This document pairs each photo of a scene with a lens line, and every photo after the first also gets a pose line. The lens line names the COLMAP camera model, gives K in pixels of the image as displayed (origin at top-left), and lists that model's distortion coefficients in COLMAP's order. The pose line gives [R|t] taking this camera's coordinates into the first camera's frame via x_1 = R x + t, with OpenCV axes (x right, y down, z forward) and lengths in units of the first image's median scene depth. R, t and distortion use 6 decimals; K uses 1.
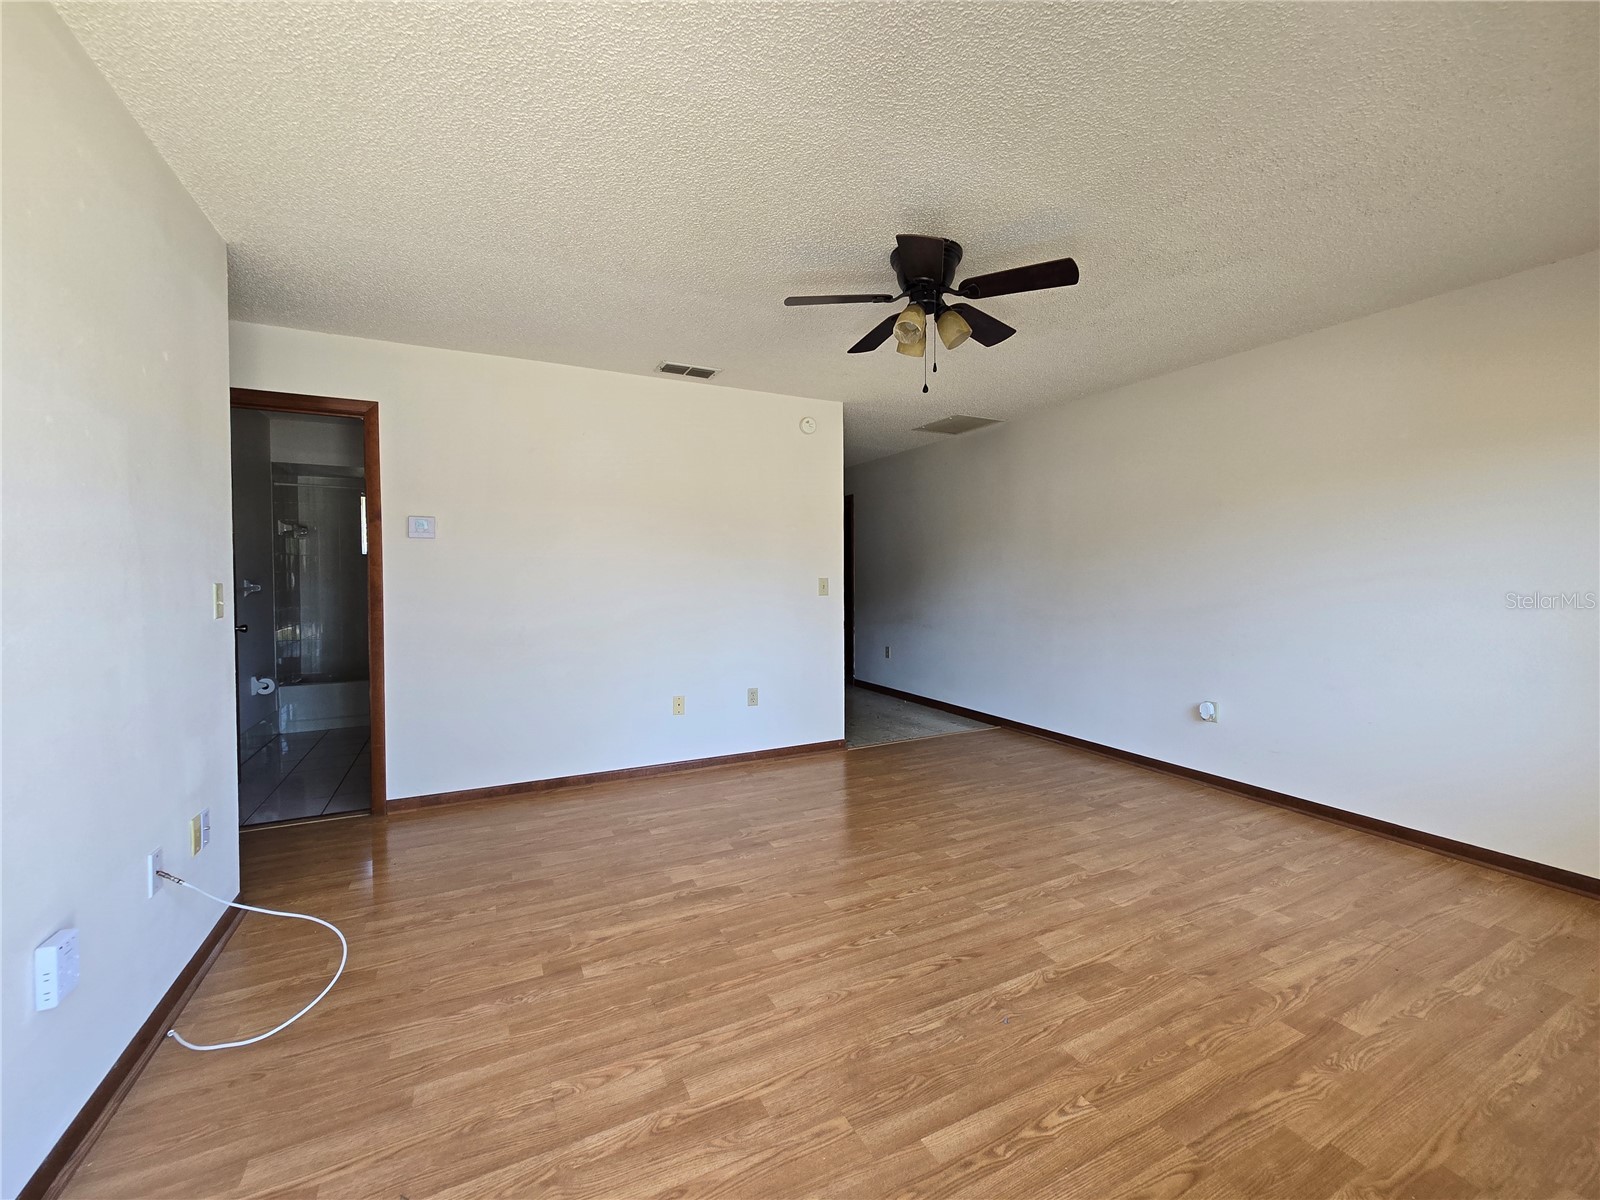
lens RADIAL K [[655.1, 0, 798.2], [0, 655.1, 593.8], [0, 0, 1]] dist [-0.003133, 0.000383]
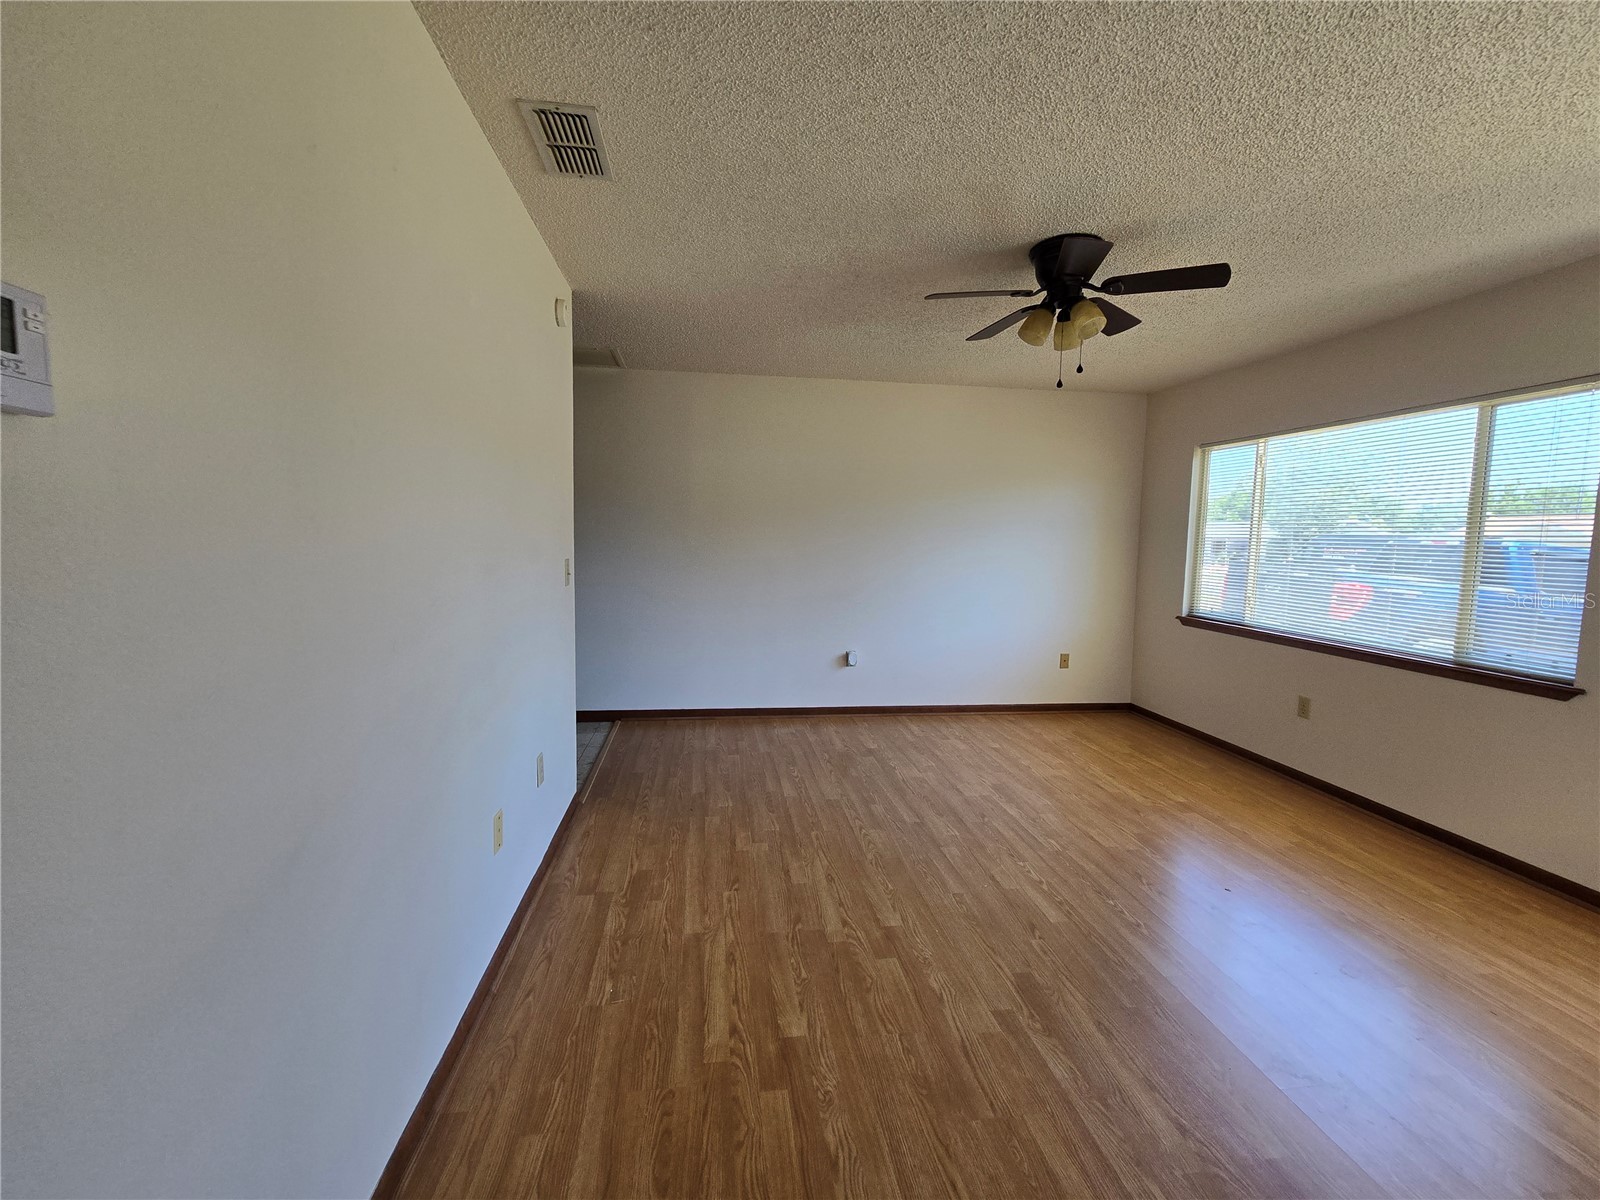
lens RADIAL K [[655.1, 0, 789.4], [0, 655.1, 598.5], [0, 0, 1]] dist [-0.003133, 0.000383]
pose [[0.324701, -0.082397, 0.942221, -0.951312], [0.008758, 0.996417, 0.084118, -0.072362], [-0.945776, -0.019061, 0.324260, 1.094391]]
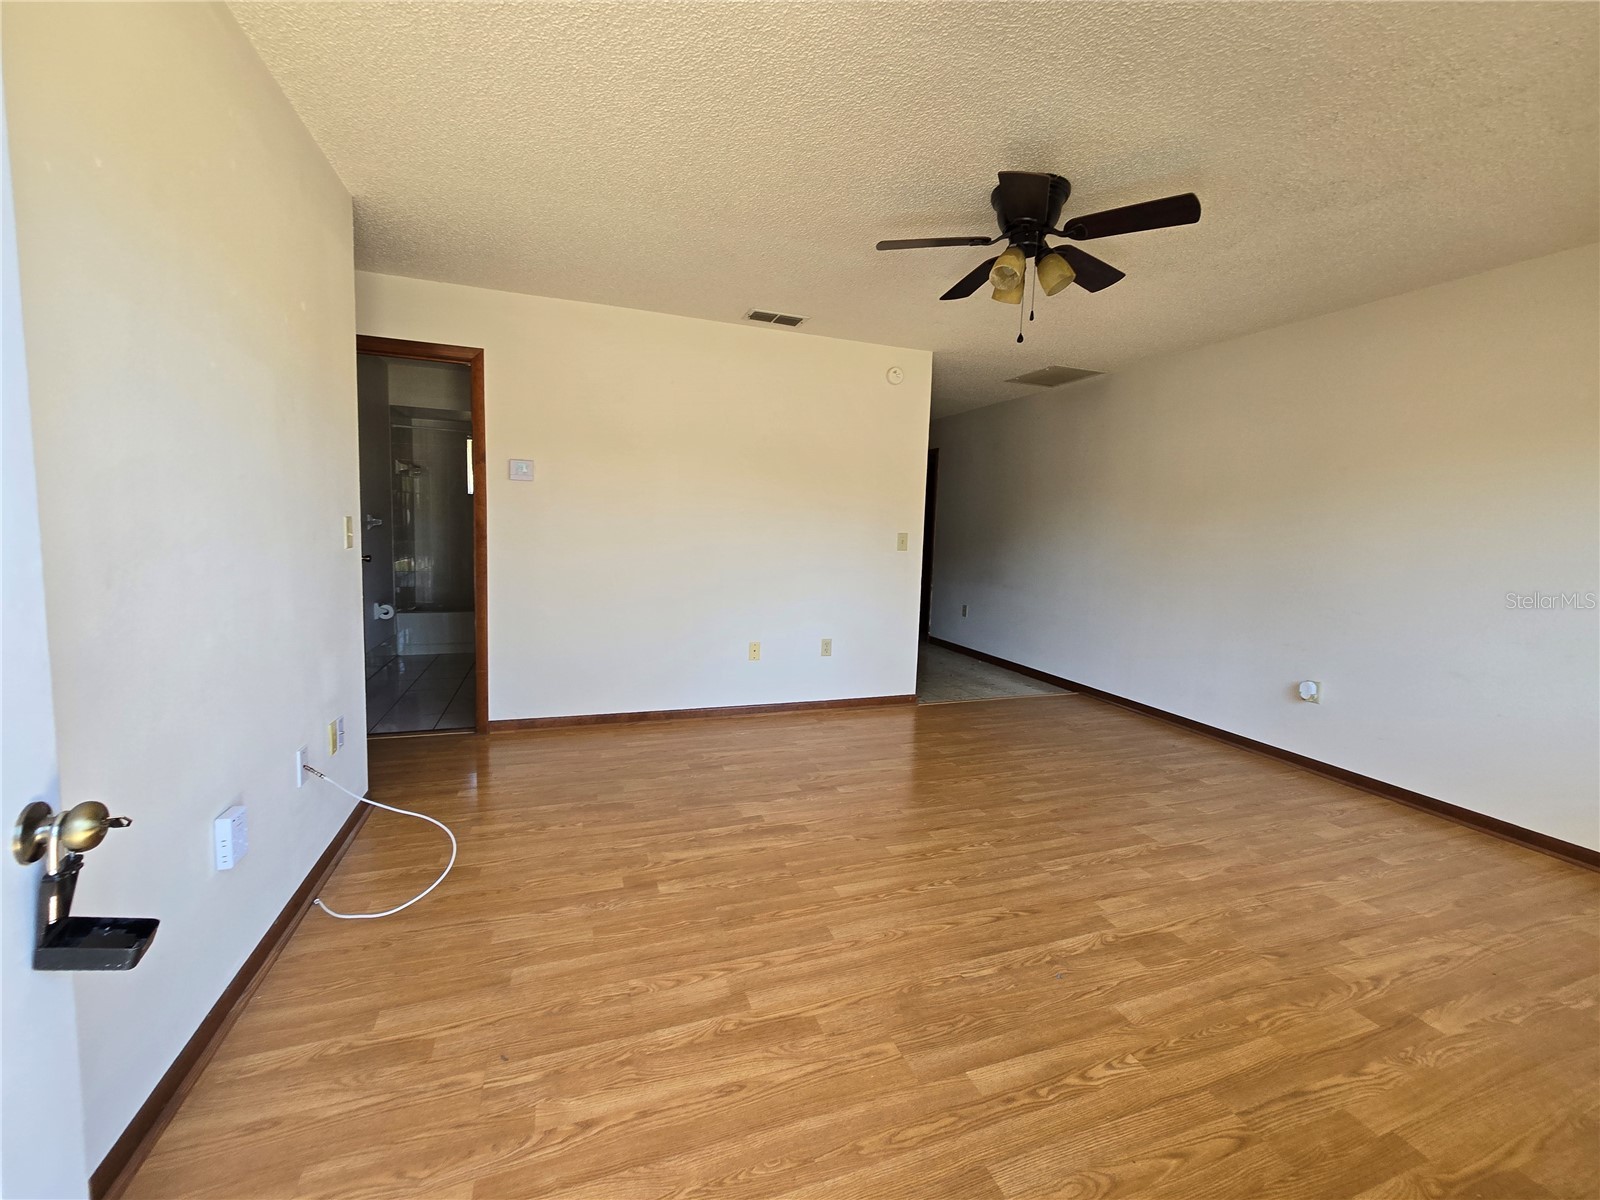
lens RADIAL K [[655.1, 0, 797.2], [0, 655.1, 591.6], [0, 0, 1]] dist [-0.003133, 0.000383]
pose [[0.991801, 0.049023, -0.118018, 0.002953], [-0.040727, 0.996594, 0.071713, 0.000272], [0.121132, -0.066318, 0.990419, -0.013669]]
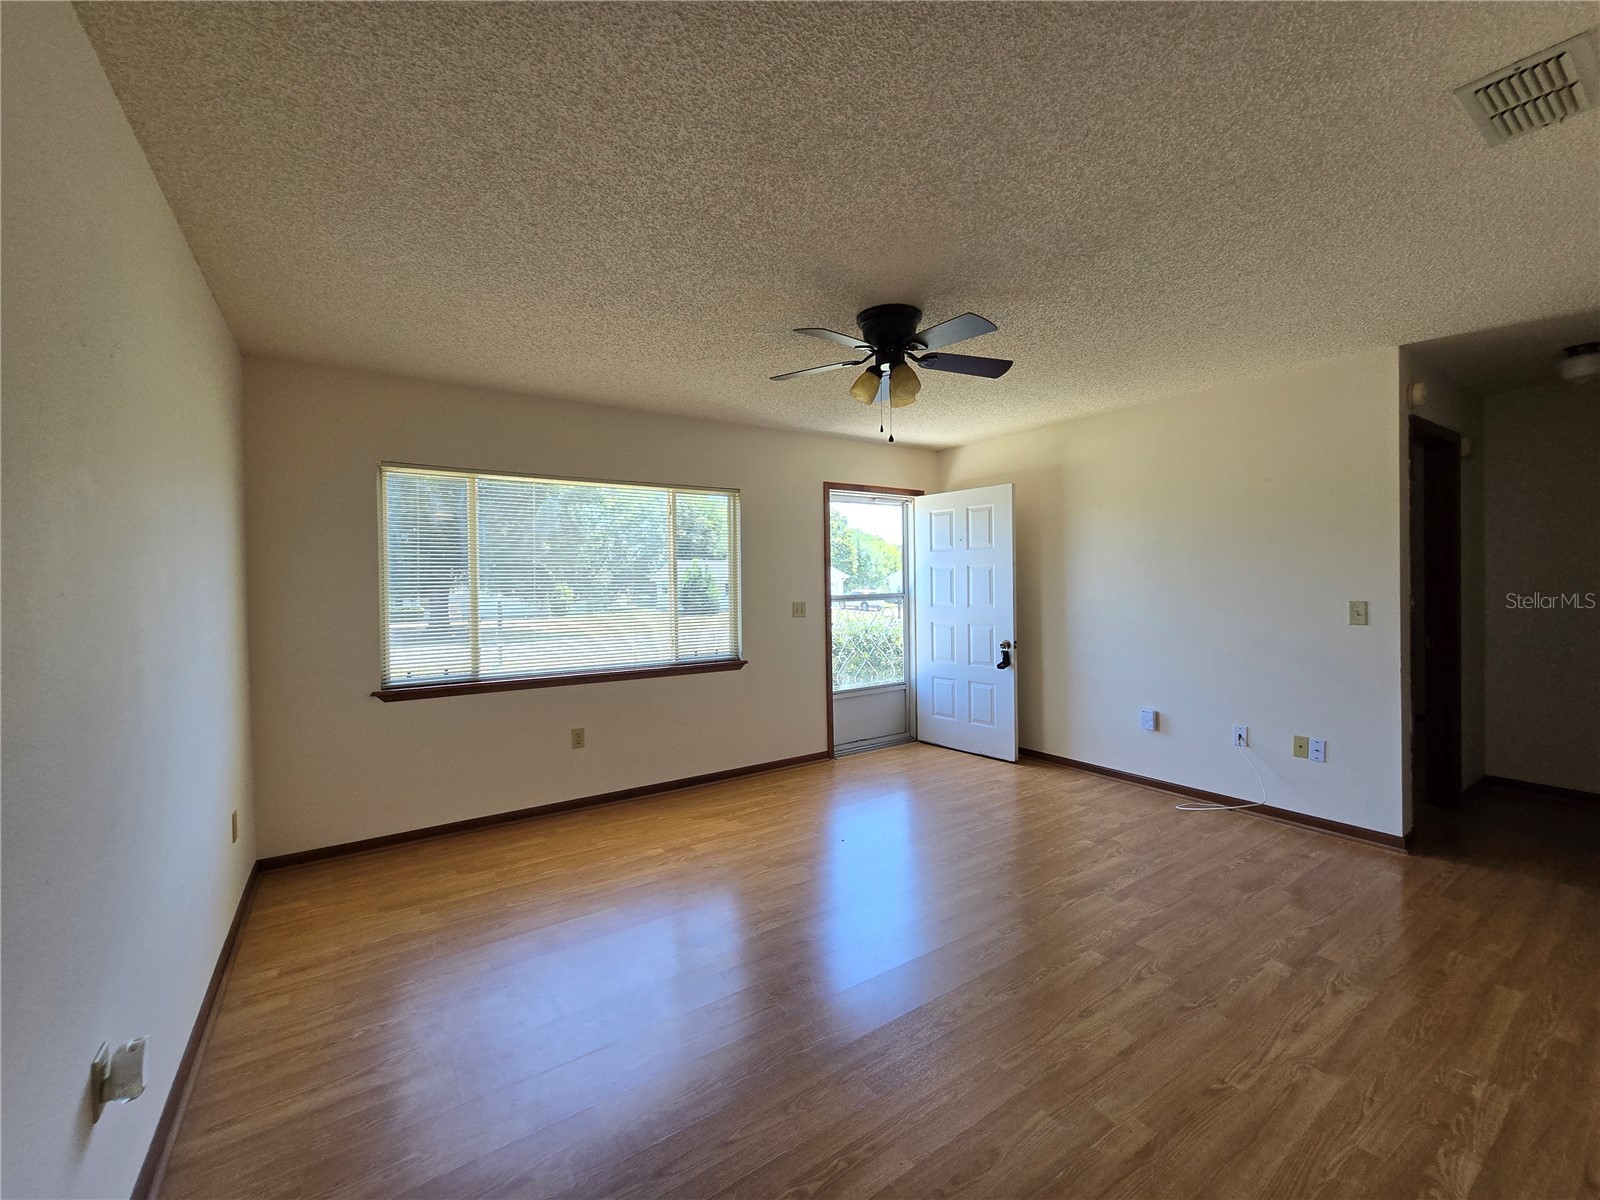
lens RADIAL K [[655.1, 0, 807.8], [0, 655.1, 596.1], [0, 0, 1]] dist [-0.003133, 0.000383]
pose [[-0.989304, 0.020906, -0.144362, 0.511210], [0.013469, 0.998541, 0.052301, -0.113022], [0.145245, 0.049797, -0.988142, 2.127990]]
